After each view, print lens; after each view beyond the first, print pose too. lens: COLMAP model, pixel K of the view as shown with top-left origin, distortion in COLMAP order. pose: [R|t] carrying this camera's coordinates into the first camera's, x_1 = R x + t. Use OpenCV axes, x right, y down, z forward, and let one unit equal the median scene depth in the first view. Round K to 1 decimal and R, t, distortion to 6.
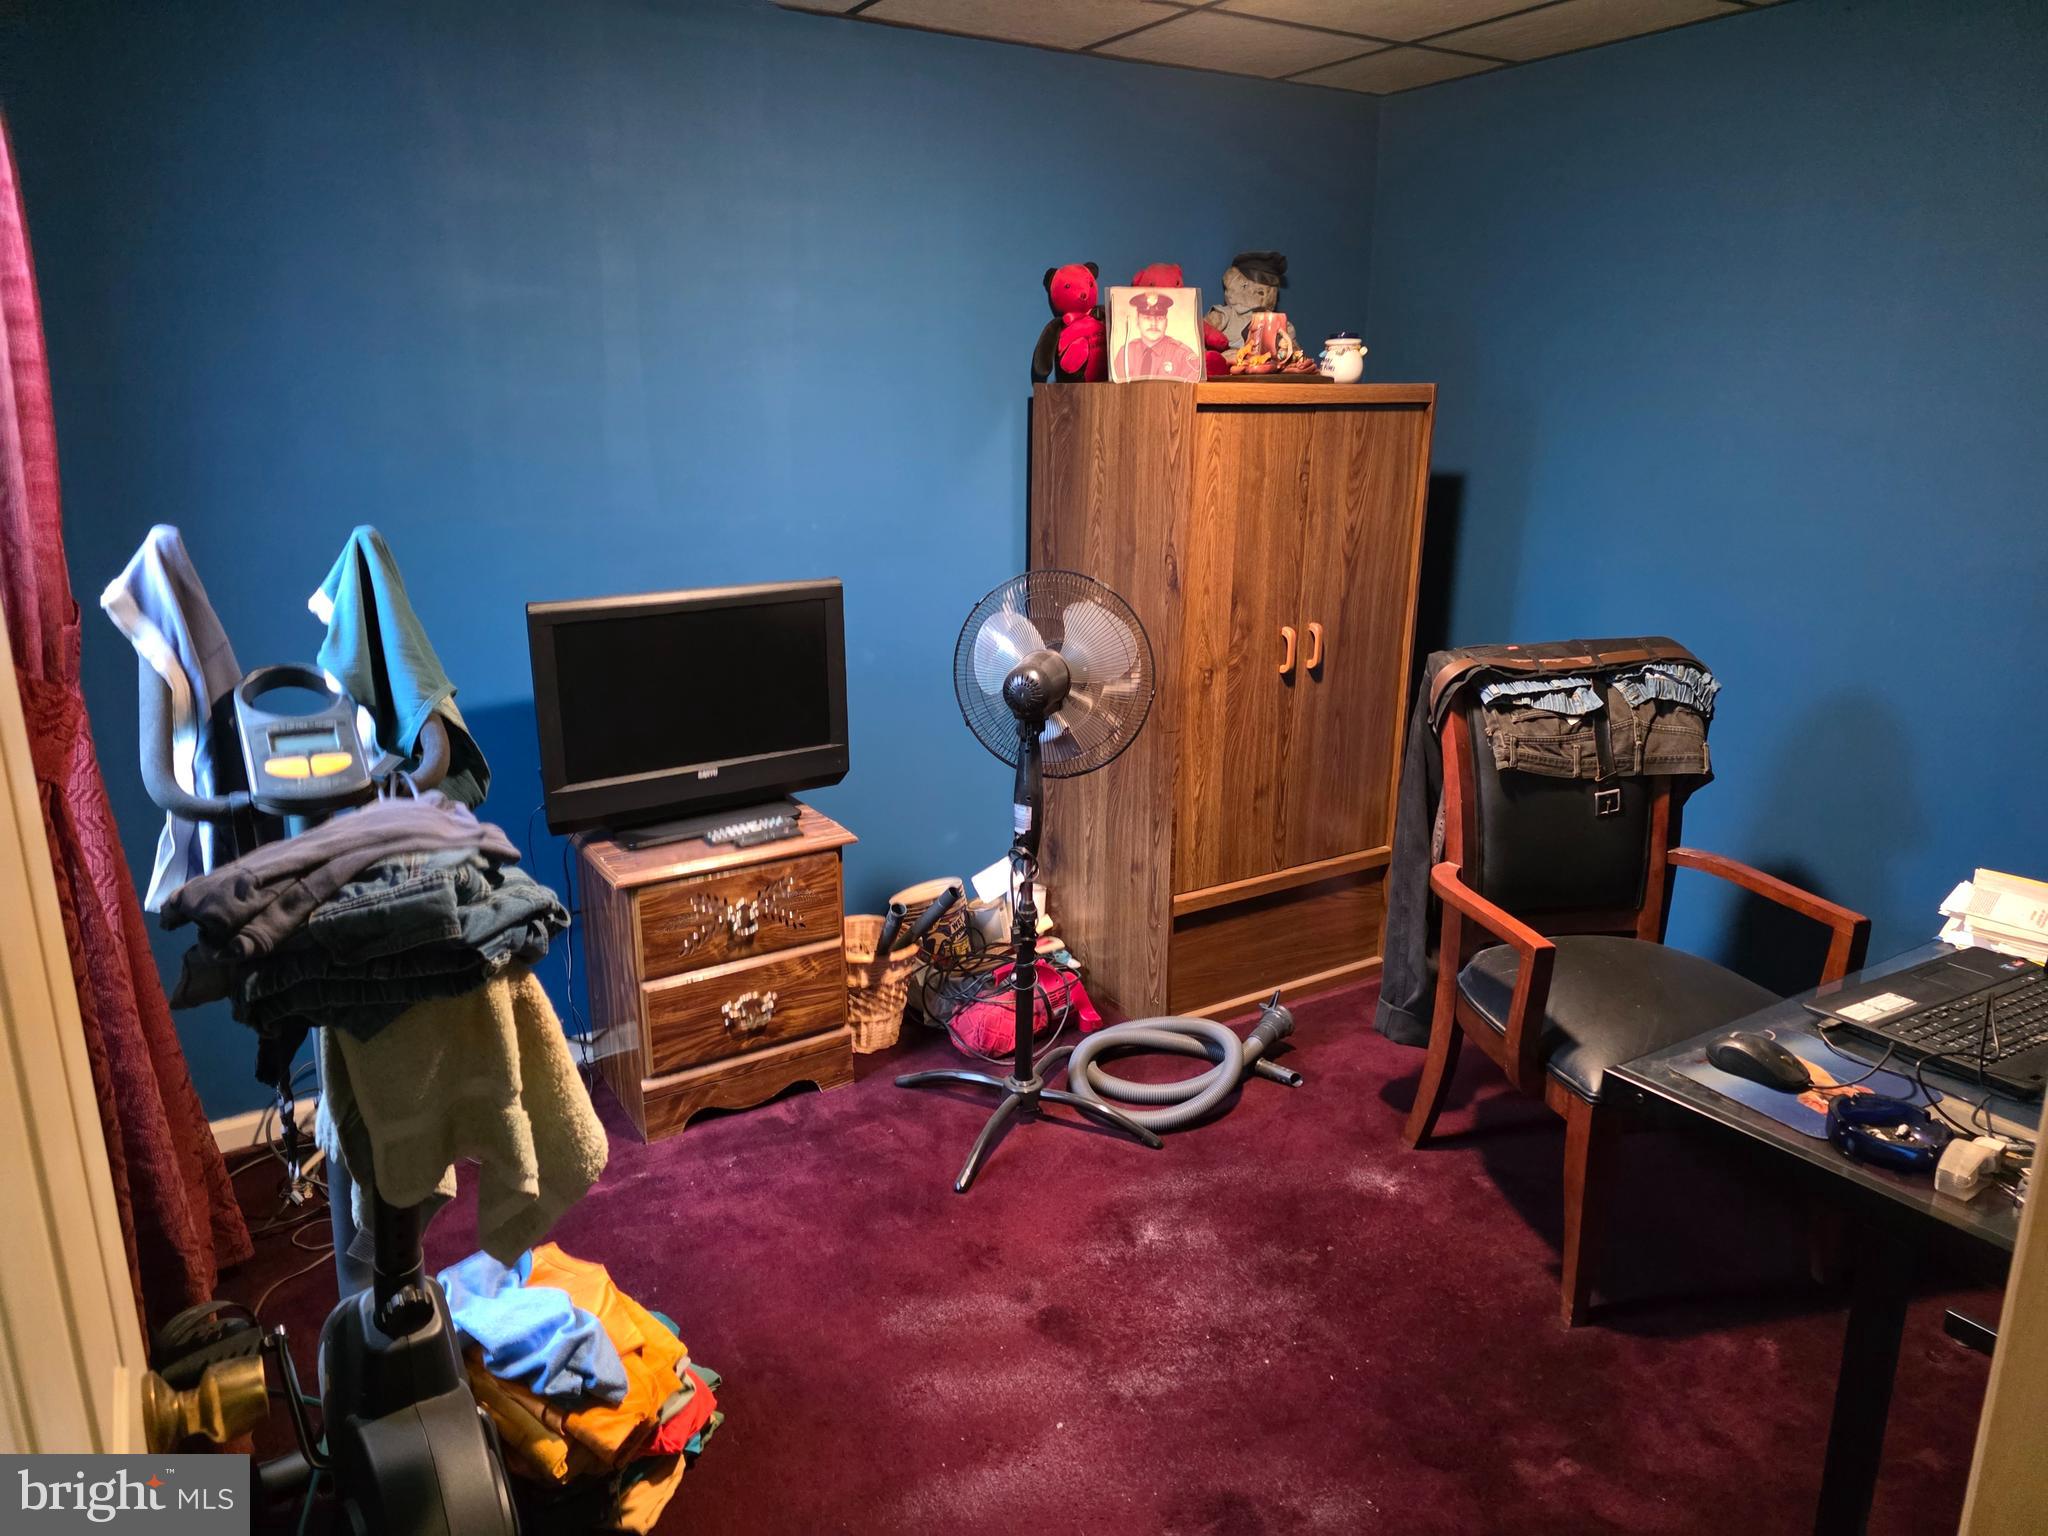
lens RADIAL K [[1379.0, 0, 1012.1], [0, 1379.0, 770.3], [0, 0, 1]] dist [0.051240, -0.032900]
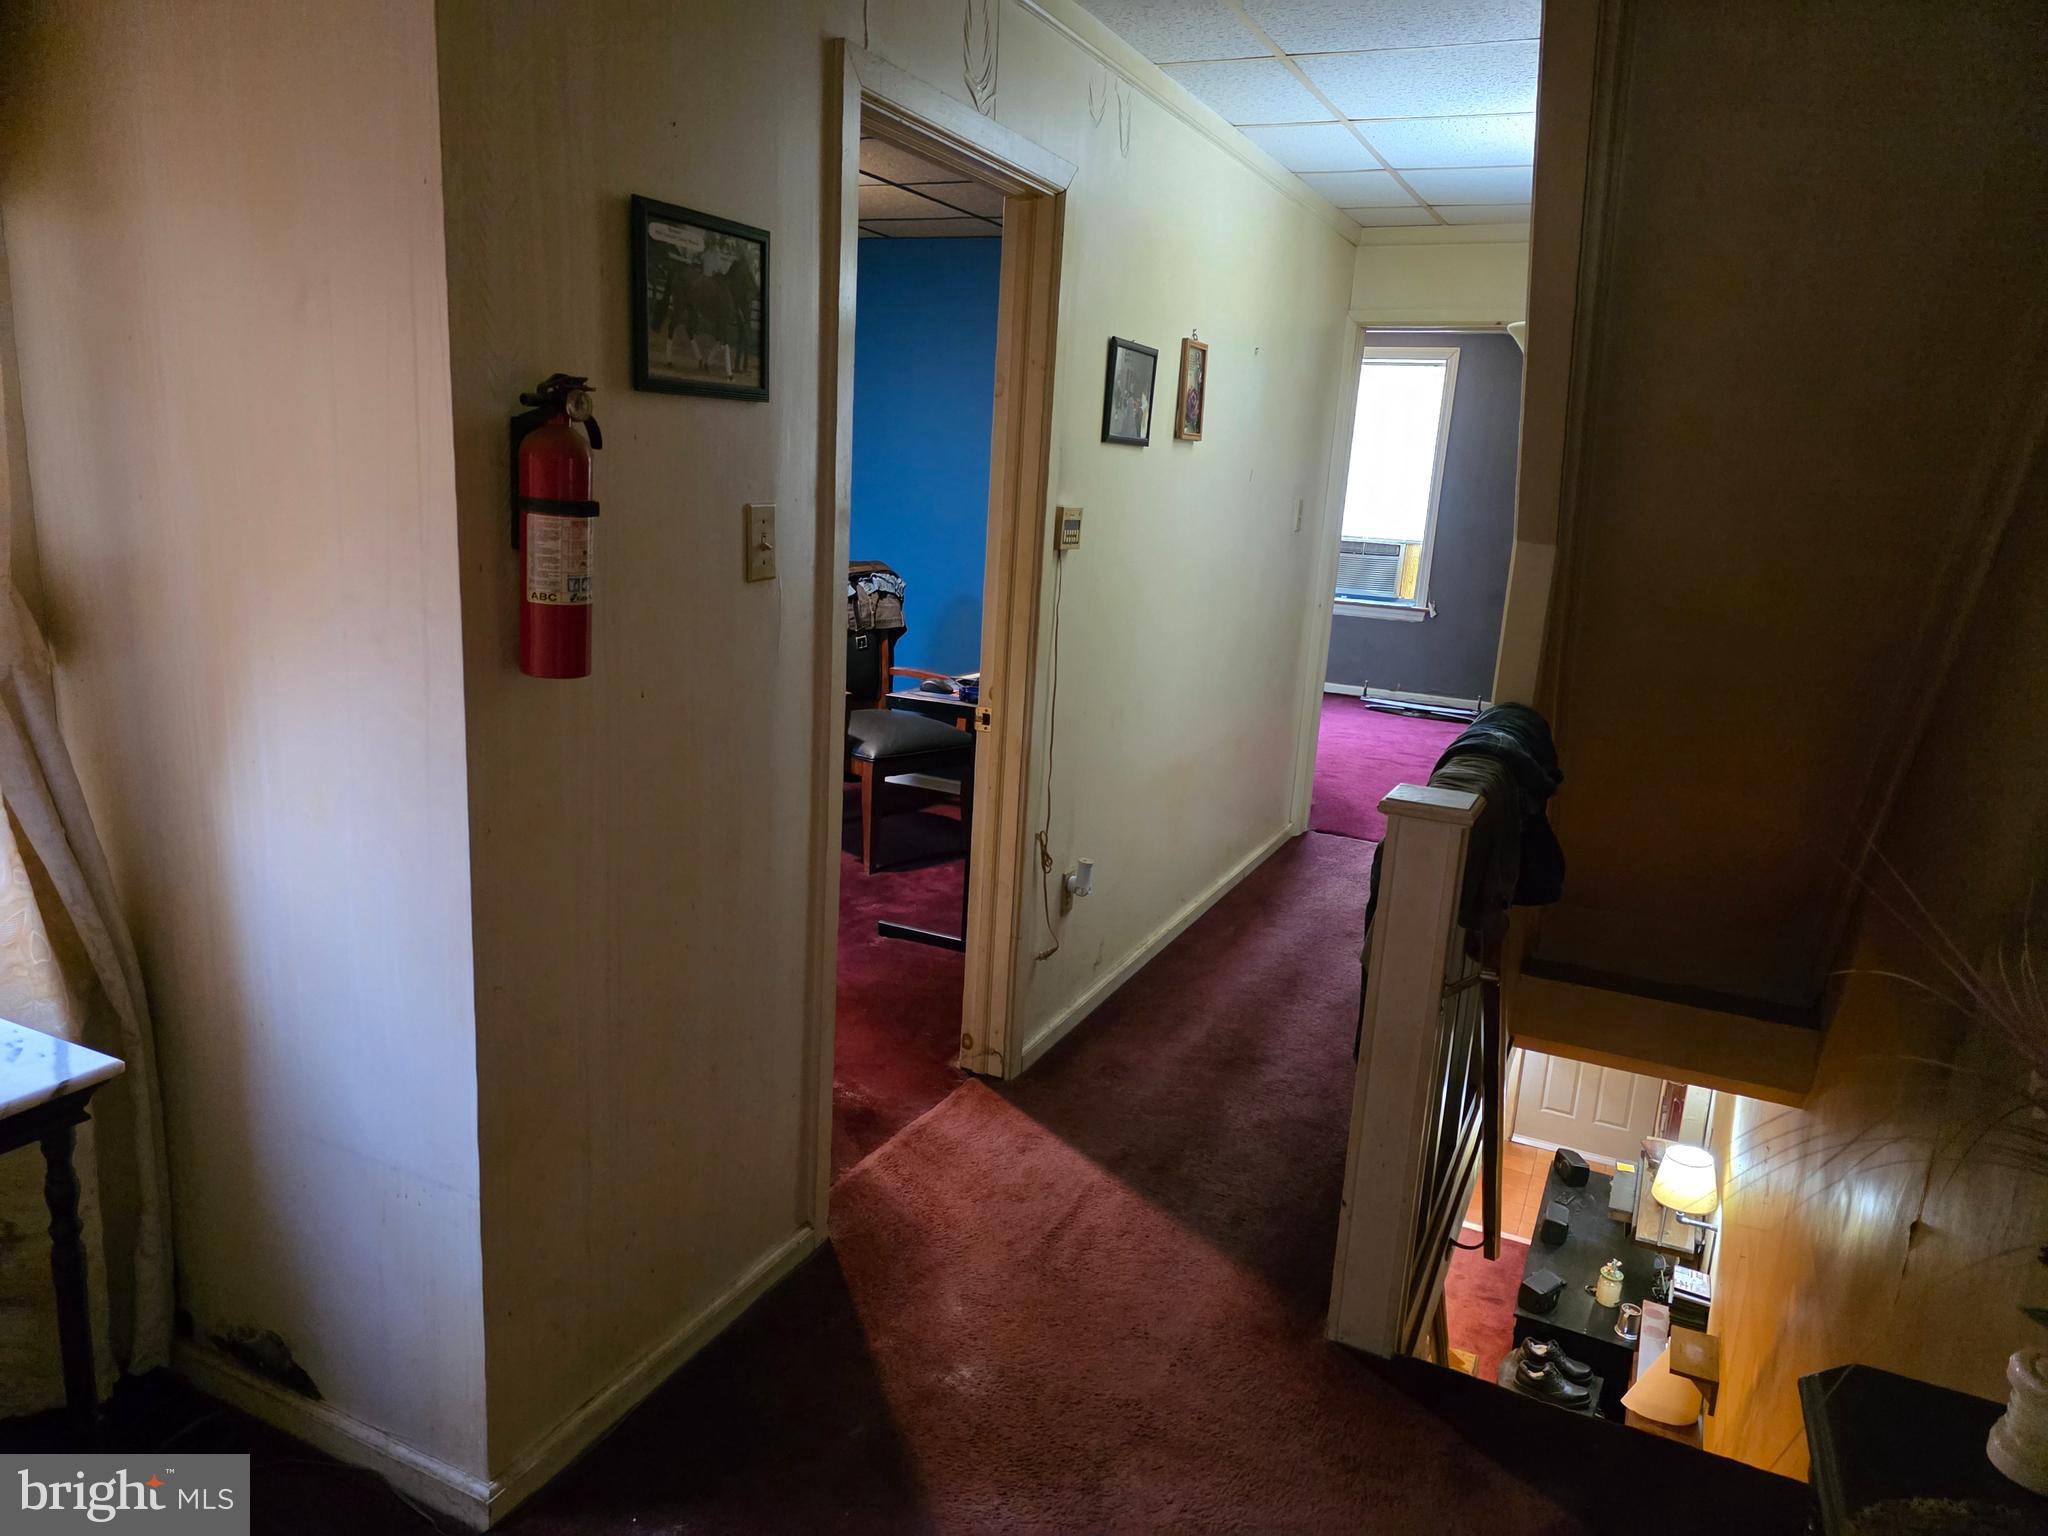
lens RADIAL K [[1379.0, 0, 1016.9], [0, 1379.0, 771.5], [0, 0, 1]] dist [0.051240, -0.032900]
pose [[0.843125, -0.069799, 0.533169, -0.501740], [0.079522, 0.996822, 0.004746, 0.240228], [-0.531806, 0.038397, 0.845996, -0.872481]]
